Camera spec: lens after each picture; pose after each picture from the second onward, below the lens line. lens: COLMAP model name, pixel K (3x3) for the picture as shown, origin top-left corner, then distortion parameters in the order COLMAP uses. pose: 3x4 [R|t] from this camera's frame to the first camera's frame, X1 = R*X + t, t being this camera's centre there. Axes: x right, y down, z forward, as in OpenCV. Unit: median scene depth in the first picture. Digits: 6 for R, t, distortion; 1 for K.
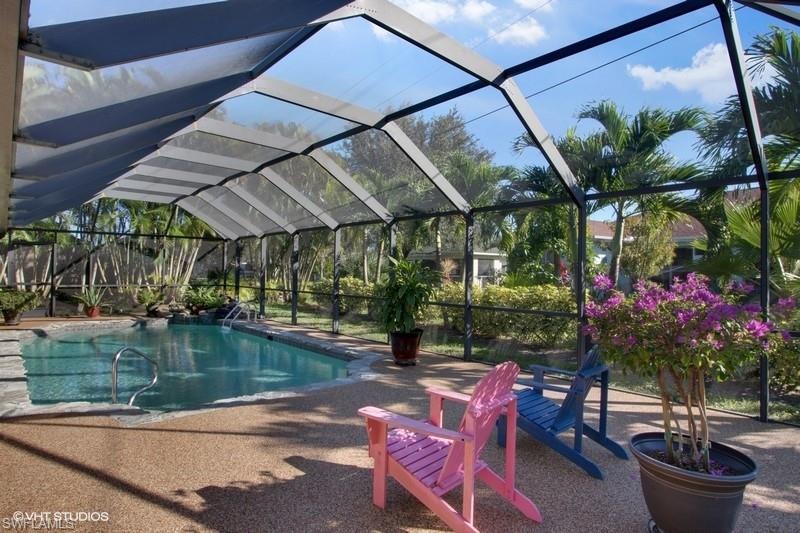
lens RADIAL K [[431.5, 0, 401.2], [0, 431.5, 263.5], [0, 0, 1]] dist [-0.025501, 0.001088]
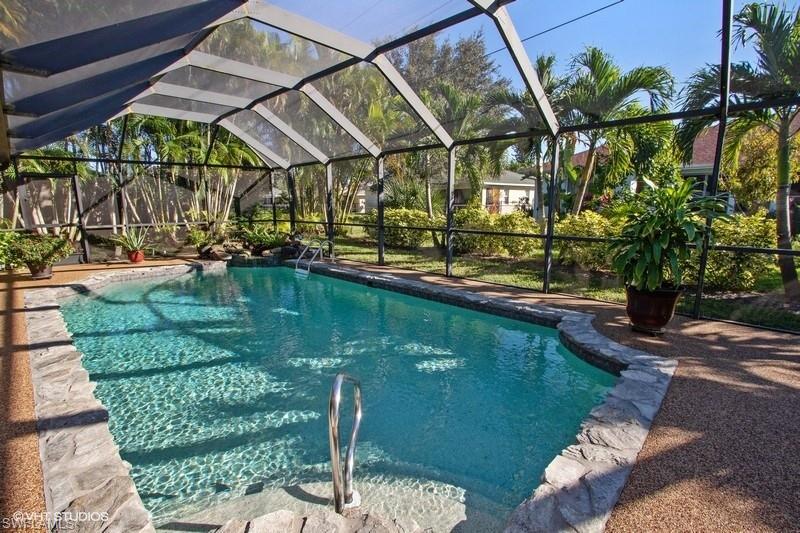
lens RADIAL K [[366.7, 0, 400.2], [0, 366.7, 269.9], [0, 0, 1]] dist [-0.023341, -0.000318]
pose [[0.998064, -0.029458, 0.054773, -0.201571], [0.017828, 0.979262, 0.201812, 0.002214], [-0.059582, -0.200445, 0.977892, 0.215305]]
